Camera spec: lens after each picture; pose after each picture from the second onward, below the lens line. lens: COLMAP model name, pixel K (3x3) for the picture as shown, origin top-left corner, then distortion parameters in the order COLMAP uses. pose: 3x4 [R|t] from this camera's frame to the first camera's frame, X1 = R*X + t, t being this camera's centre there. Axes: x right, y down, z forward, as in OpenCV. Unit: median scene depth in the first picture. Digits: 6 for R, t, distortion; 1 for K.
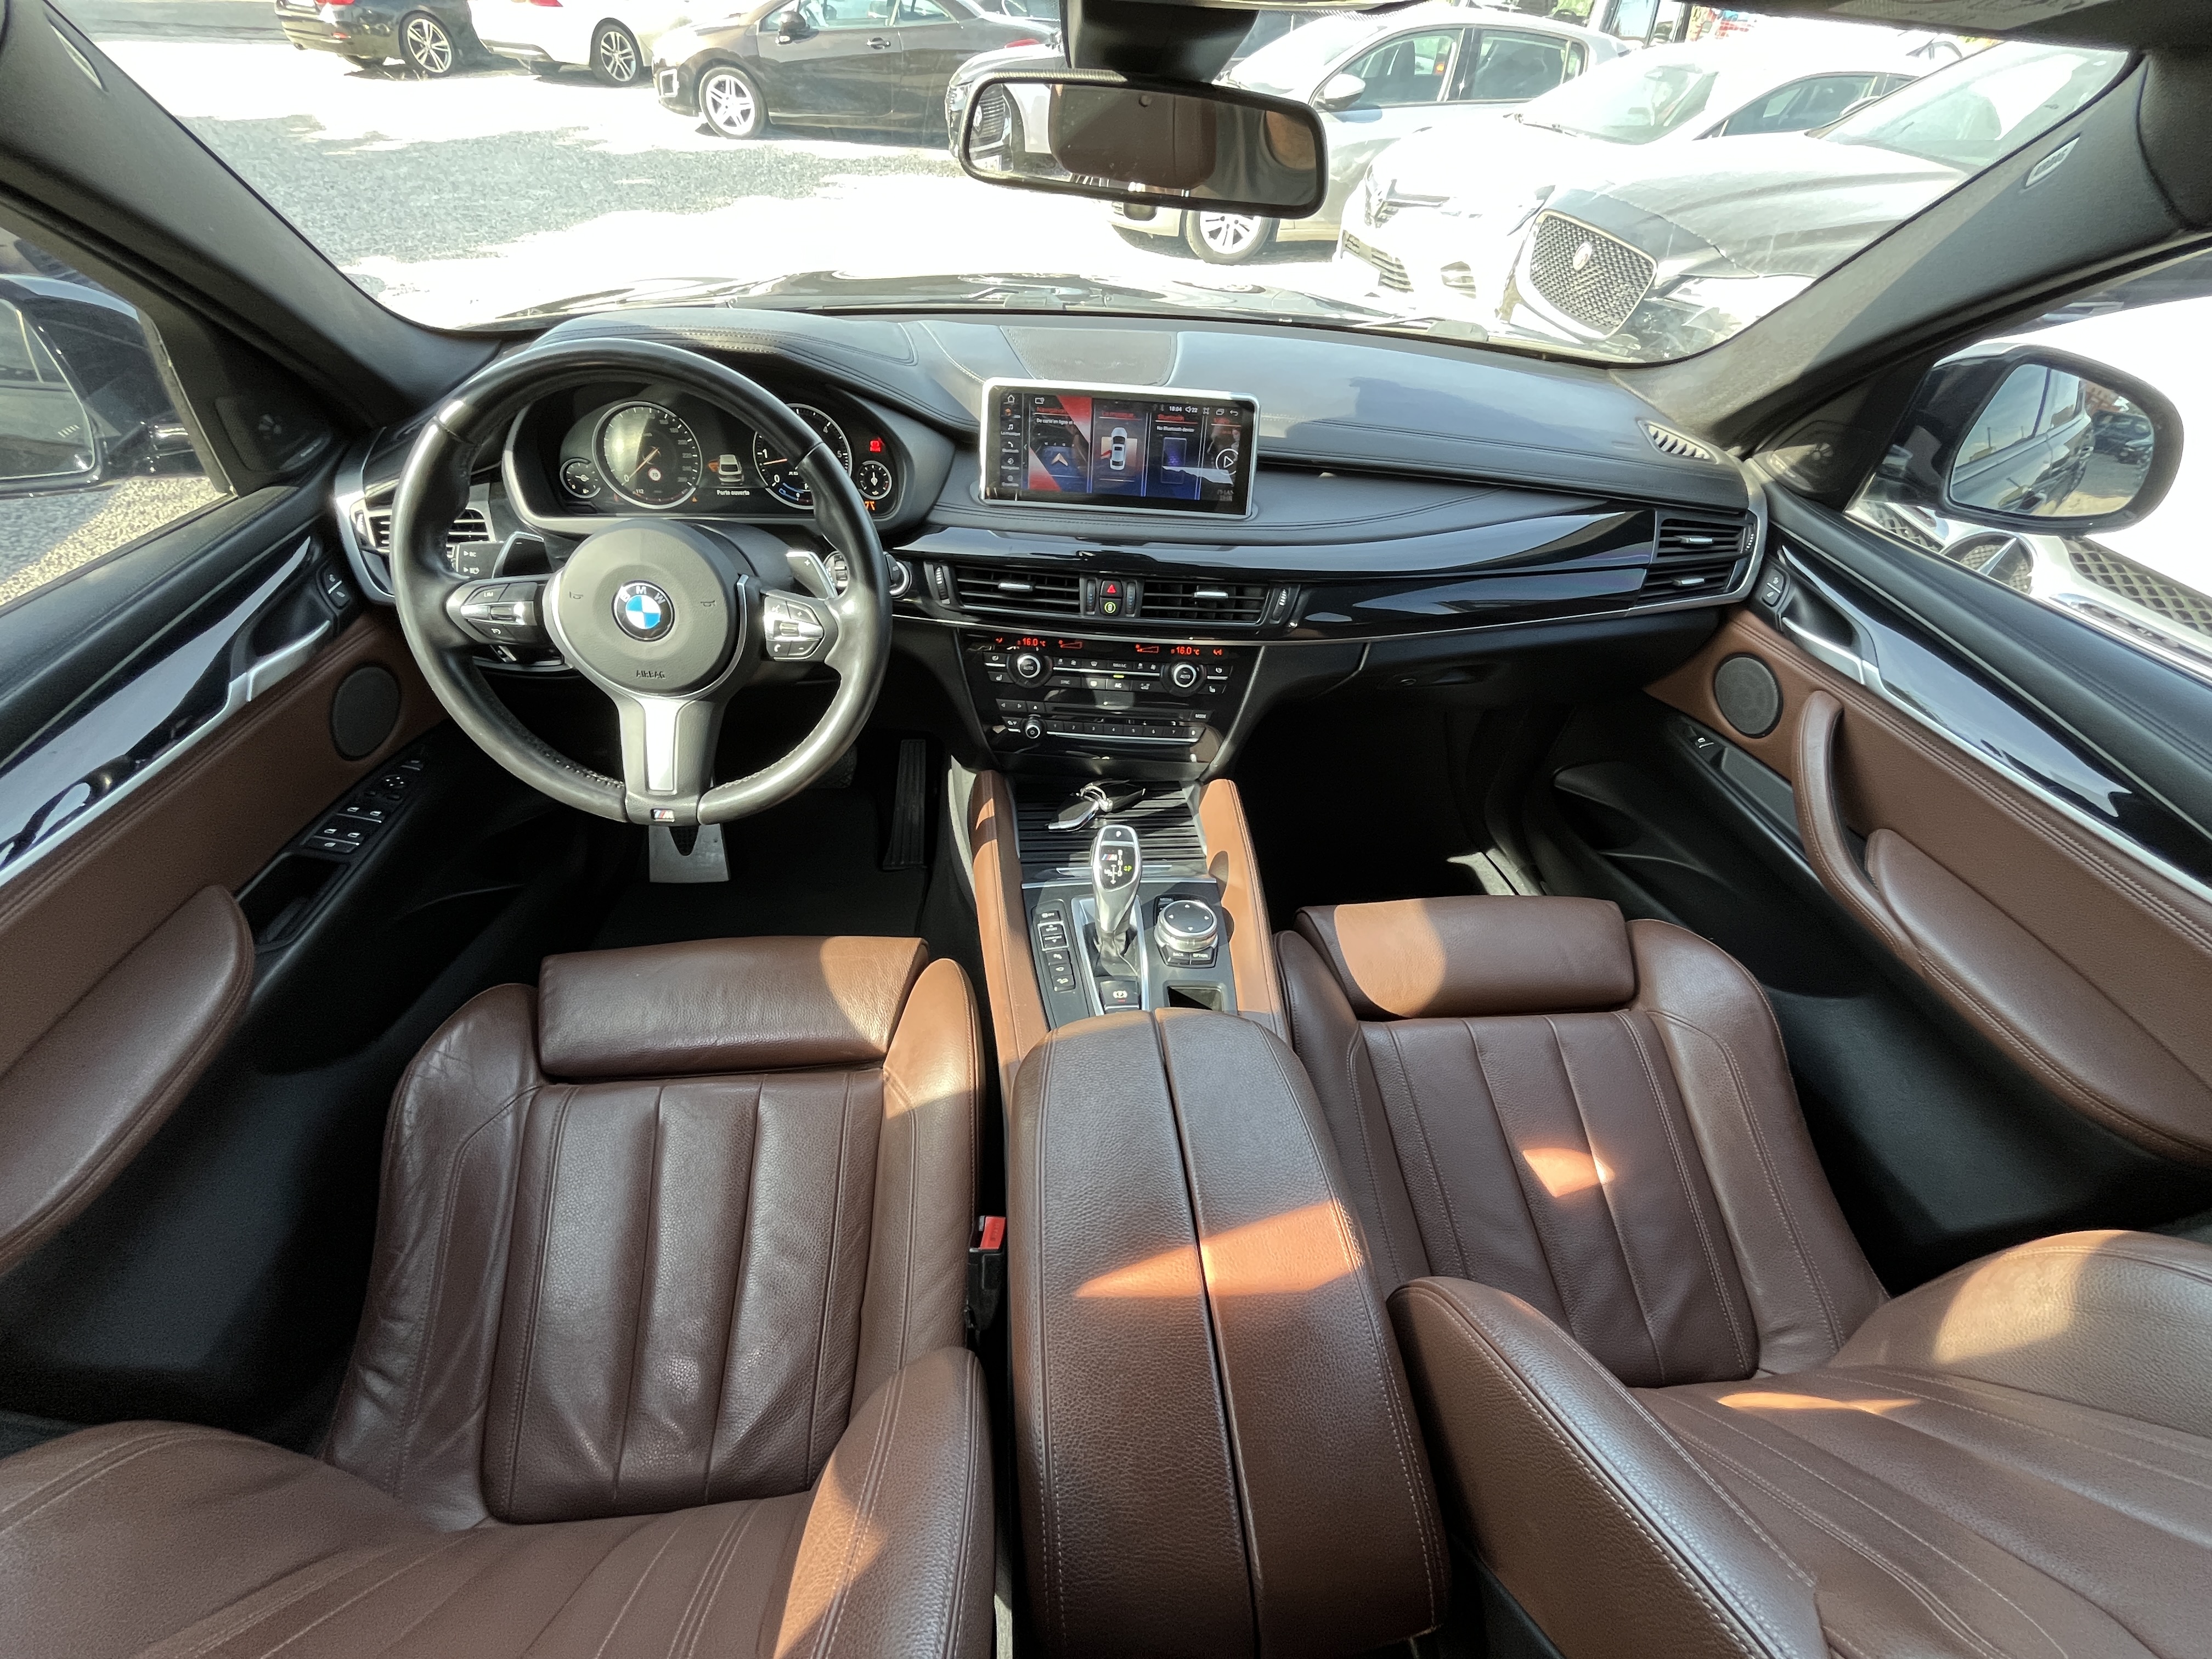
lens RADIAL K [[909.0, 0, 1104.3], [0, 909.0, 827.5], [0, 0, 1]] dist [-0.003213, 0.000354]
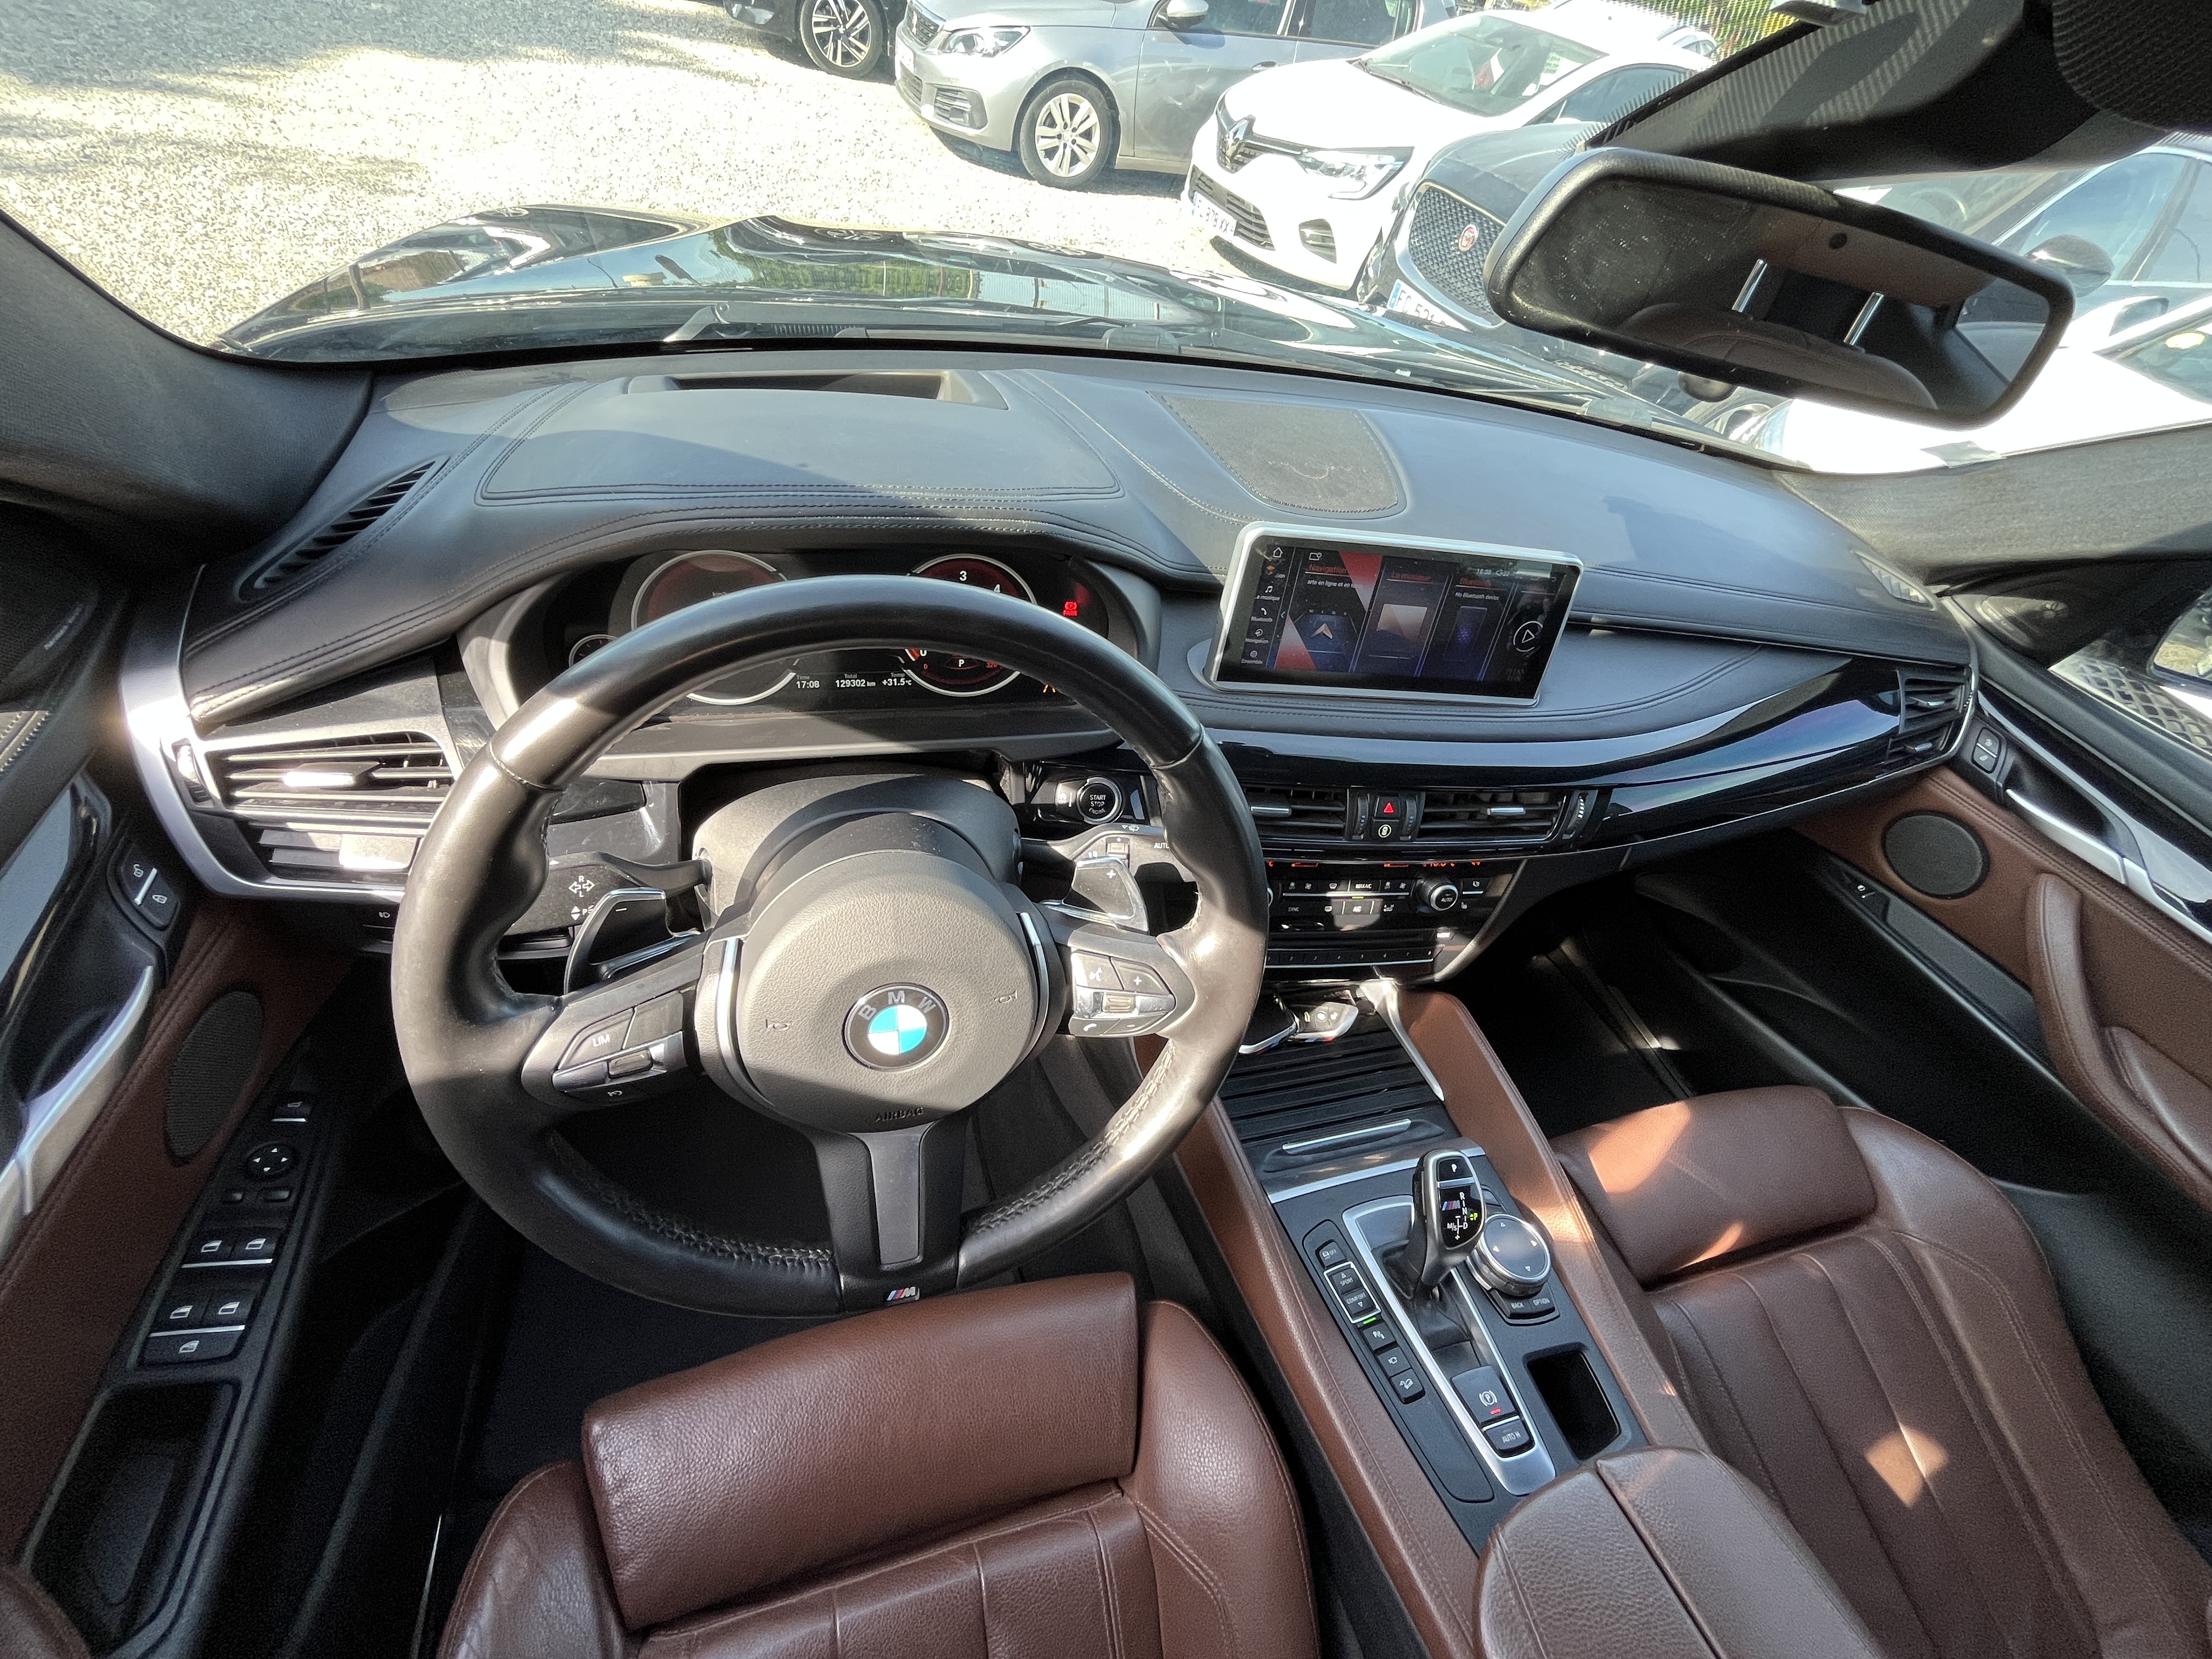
lens RADIAL K [[913.4, 0, 1095.0], [0, 913.4, 827.4], [0, 0, 1]] dist [0.000314, 0.000159]
pose [[0.972795, -0.045431, 0.227171, -0.390469], [0.027545, 0.996309, 0.081298, -0.307211], [-0.230026, -0.072828, 0.970456, 0.318247]]
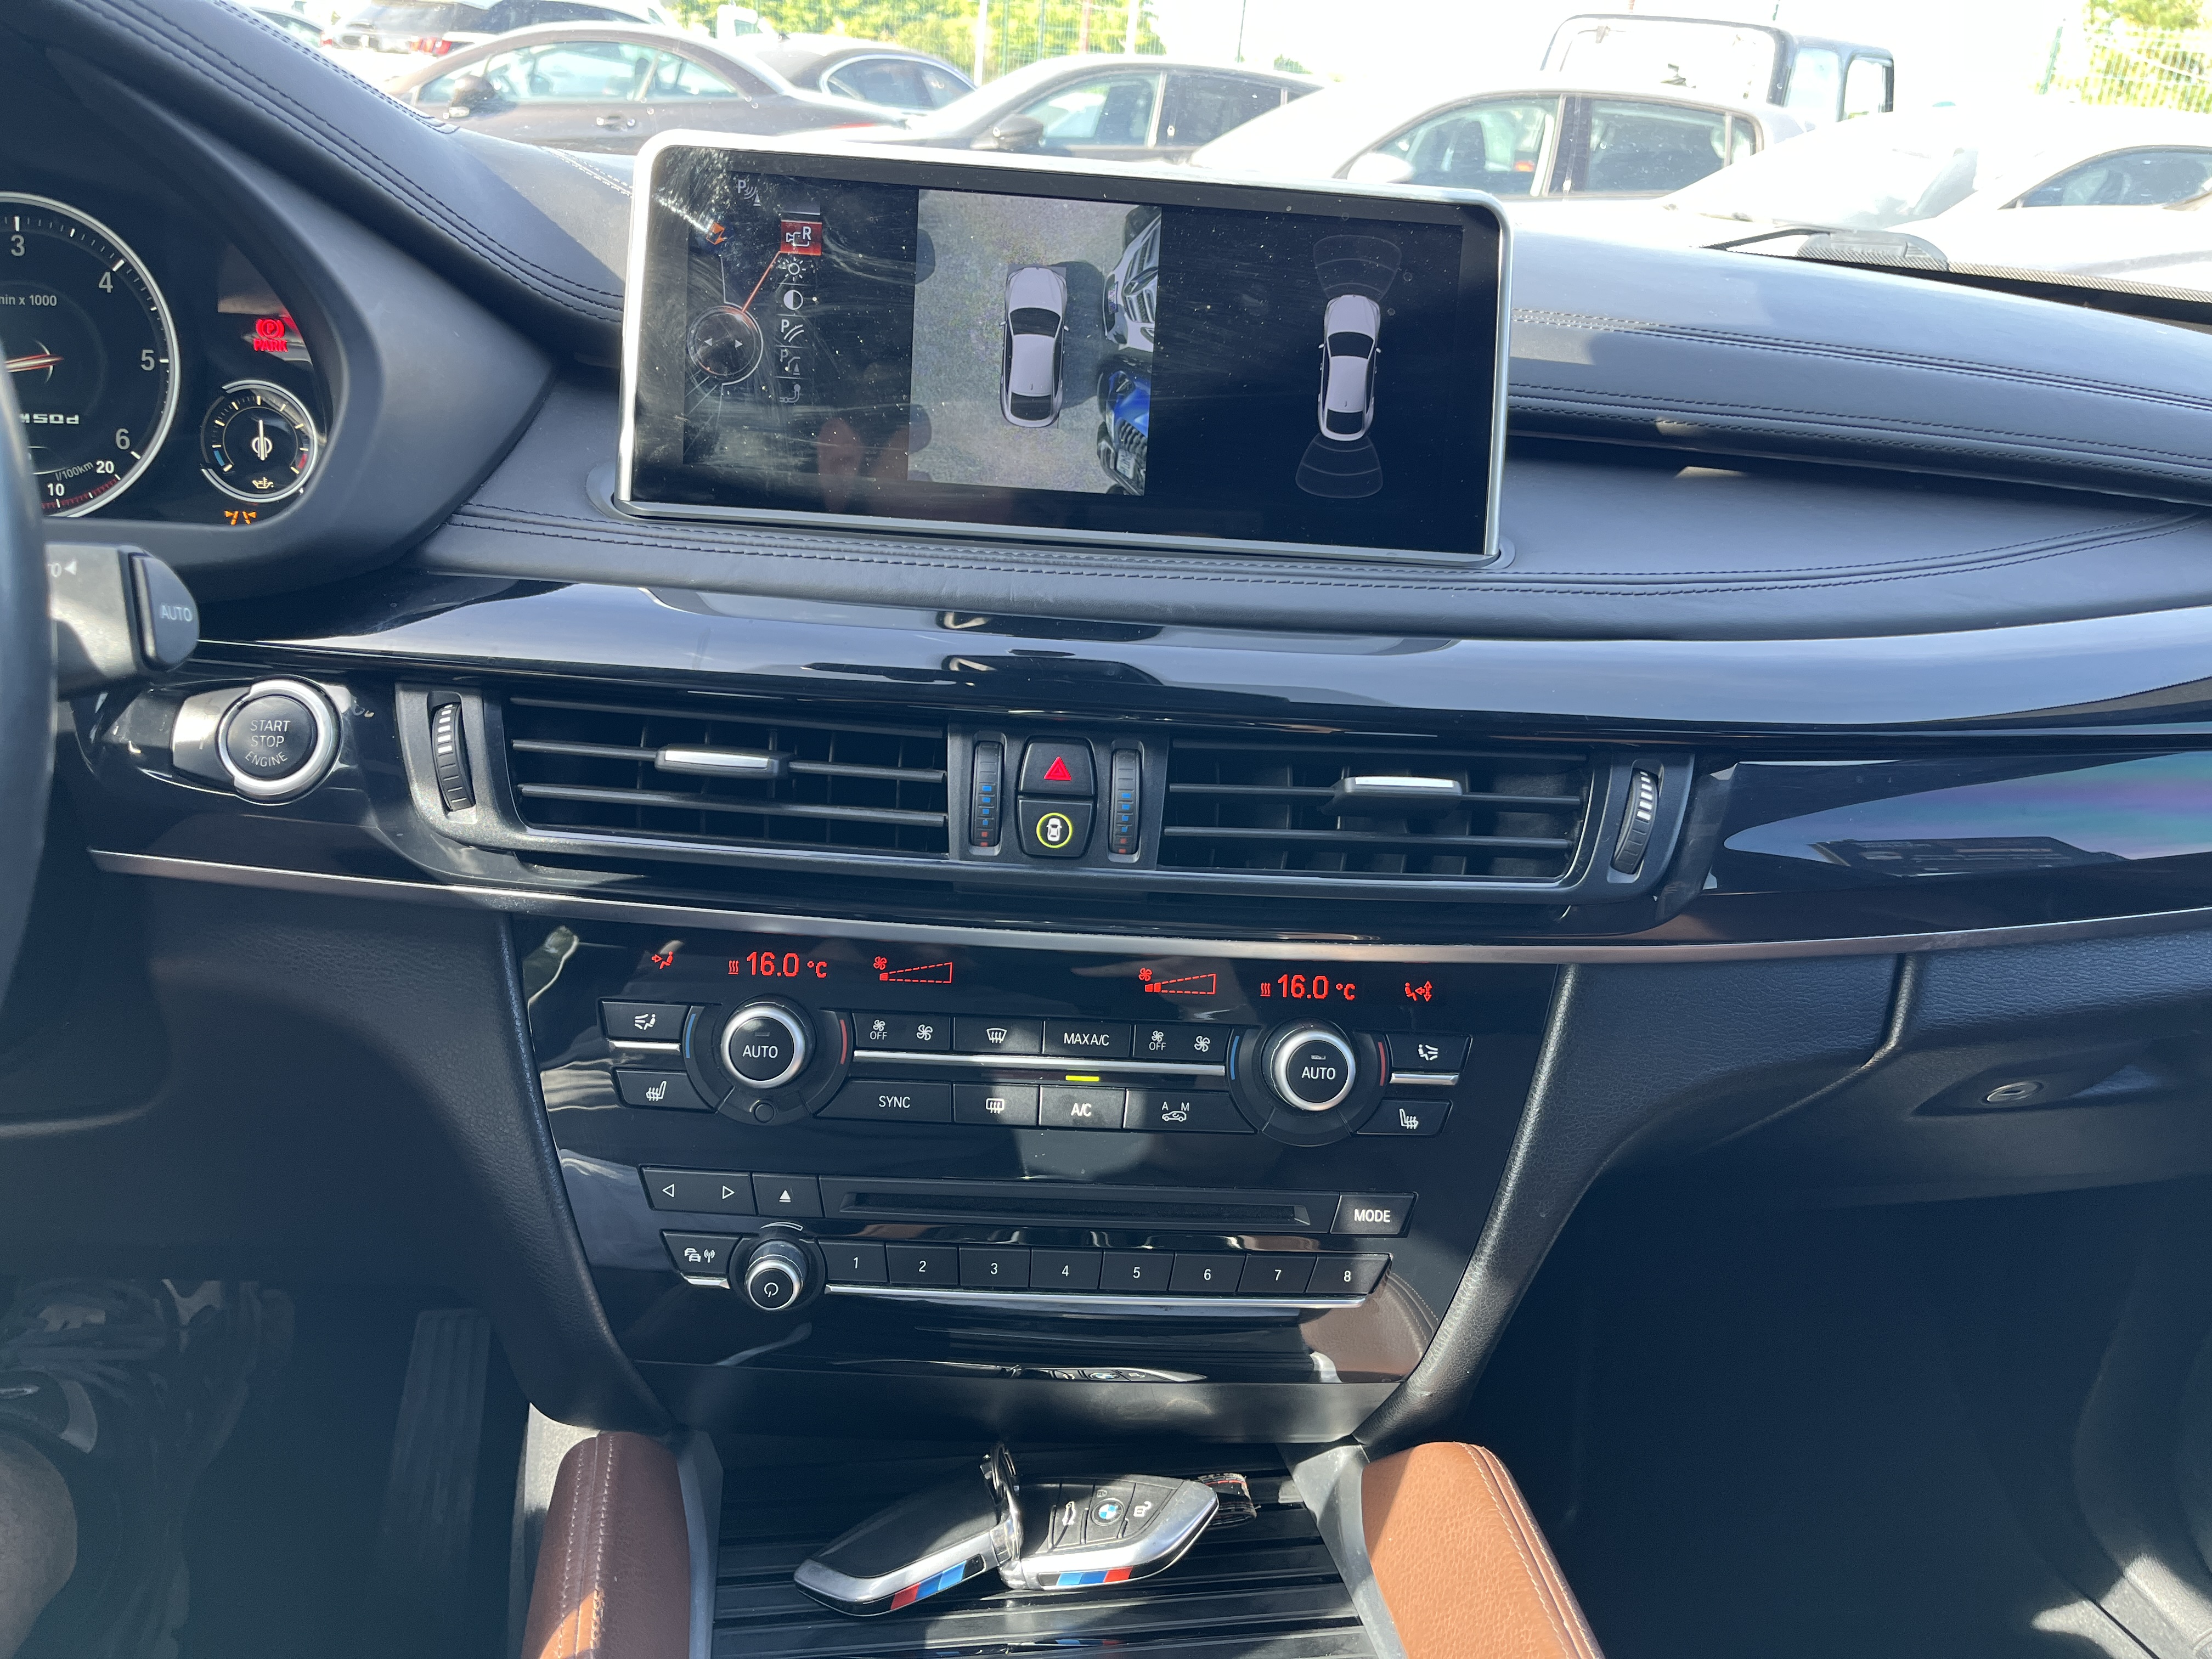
lens RADIAL K [[1681.9, 0, 1106.0], [0, 1681.9, 829.5], [0, 0, 1]] dist [0.078726, -0.101347]
pose [[0.997537, -0.006809, 0.069816, -0.014079], [0.030548, 0.938112, -0.344983, -0.058442], [-0.063146, 0.346266, 0.936009, 0.494155]]
